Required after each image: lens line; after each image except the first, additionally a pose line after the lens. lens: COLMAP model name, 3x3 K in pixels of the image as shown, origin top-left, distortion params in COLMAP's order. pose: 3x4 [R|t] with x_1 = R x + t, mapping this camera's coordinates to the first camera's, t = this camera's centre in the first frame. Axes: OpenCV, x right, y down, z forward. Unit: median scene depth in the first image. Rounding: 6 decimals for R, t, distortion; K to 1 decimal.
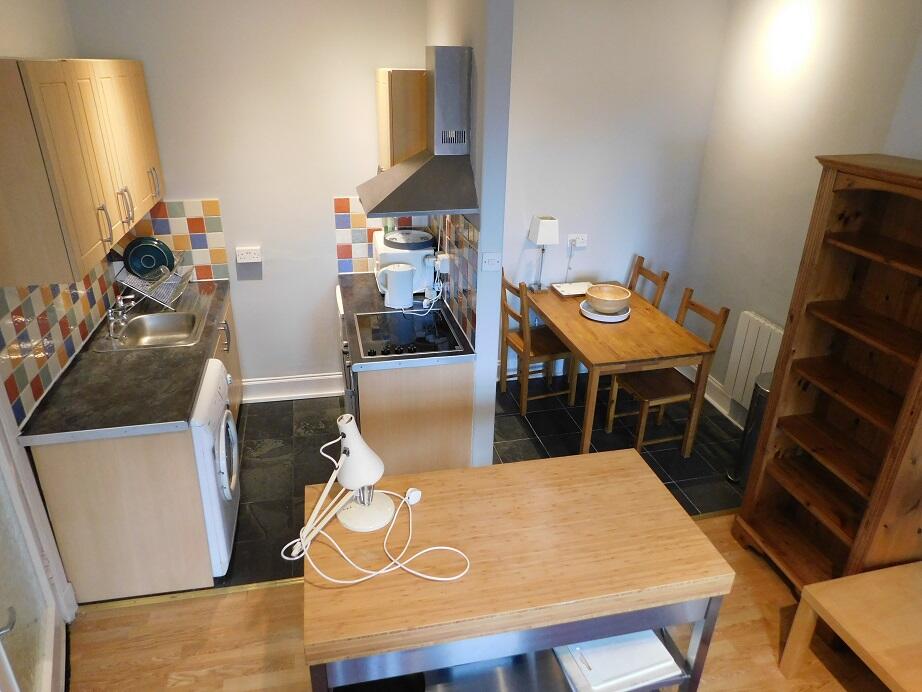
lens RADIAL K [[628.3, 0, 461.0], [0, 628.3, 346.0], [0, 0, 1]] dist [-0.027969, -0.001101]
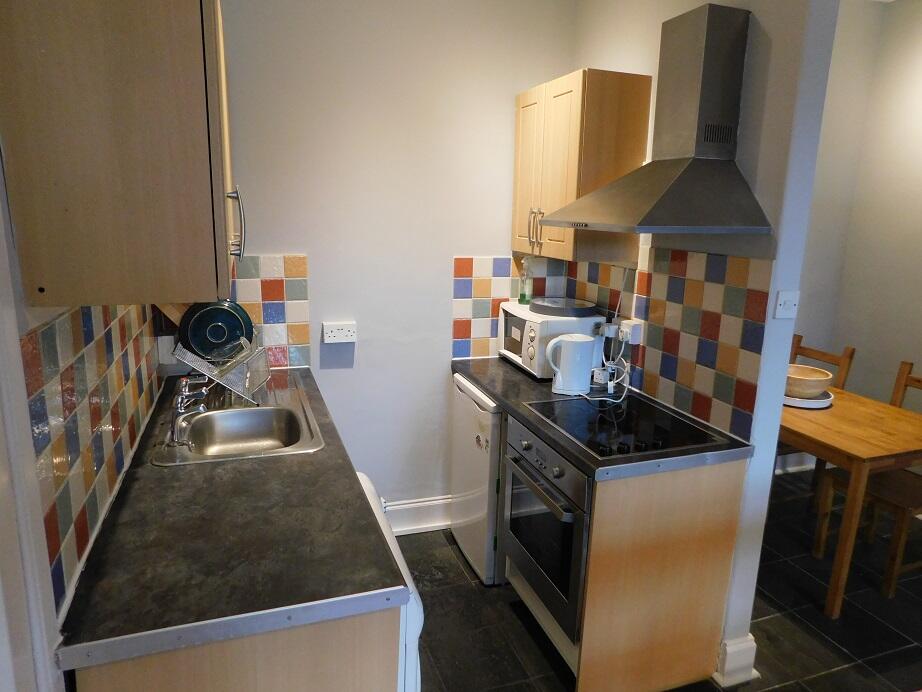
lens RADIAL K [[614.6, 0, 461.0], [0, 614.6, 346.0], [0, 0, 1]] dist [-0.038582, 0.003426]
pose [[0.994240, -0.021360, 0.105026, -0.301062], [0.042851, 0.977432, -0.206860, 0.024460], [-0.098237, 0.210169, 0.972717, 0.328721]]
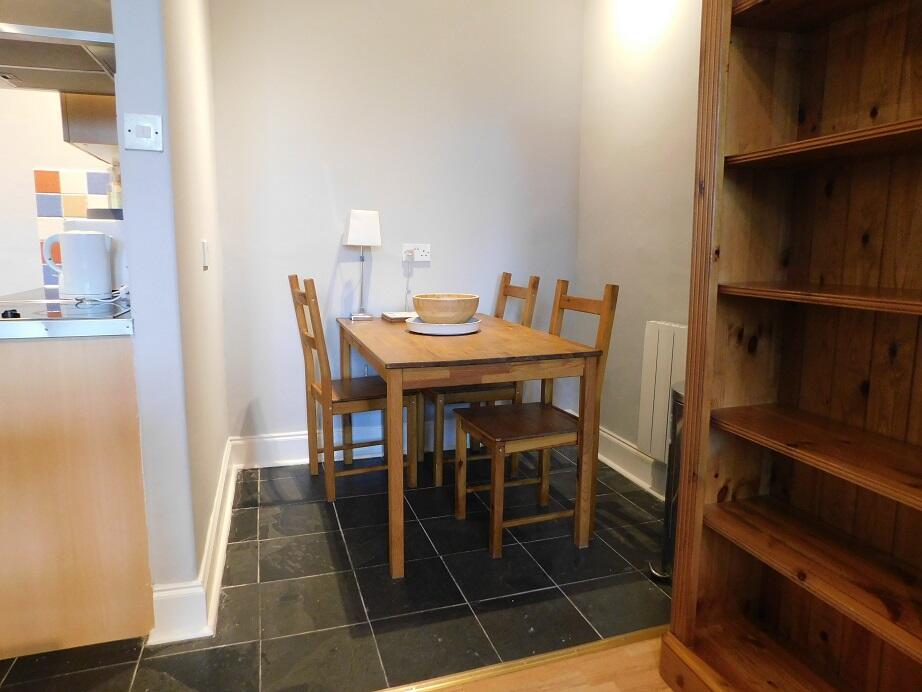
lens RADIAL K [[614.6, 0, 461.0], [0, 614.6, 346.0], [0, 0, 1]] dist [-0.038582, 0.003426]
pose [[0.996793, -0.024789, 0.076086, 0.223090], [0.044463, 0.962098, -0.269053, 0.156667], [-0.066533, 0.271573, 0.960115, 0.433546]]
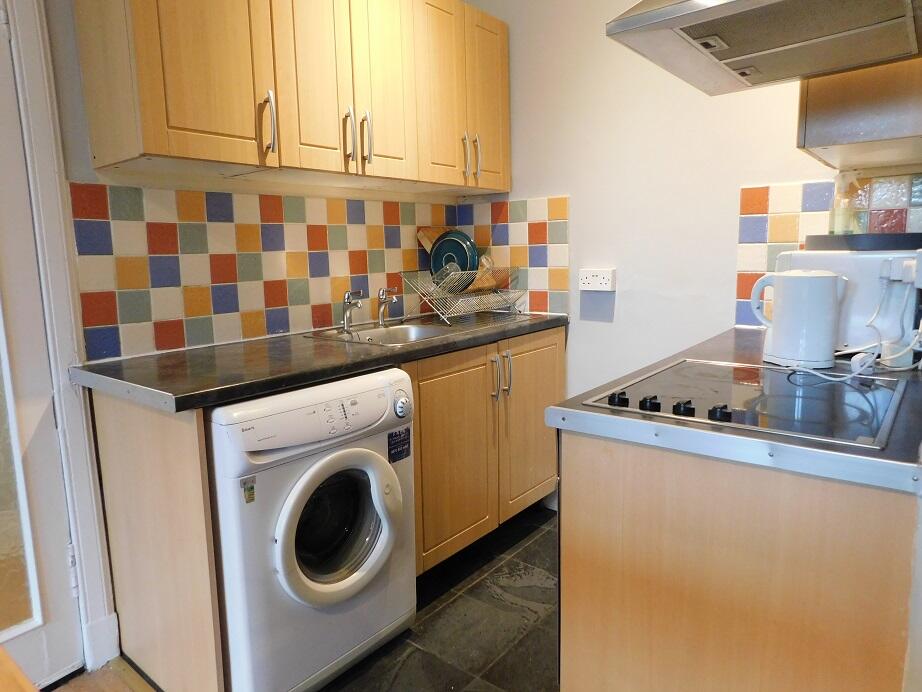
lens RADIAL K [[615.7, 0, 481.8], [0, 615.7, 346.8], [0, 0, 1]] dist [0.005024, 0.003370]
pose [[0.645567, 0.086646, -0.758772, 0.090476], [-0.291667, 0.946204, -0.140102, 0.052225], [0.705814, 0.311754, 0.636110, 0.572647]]
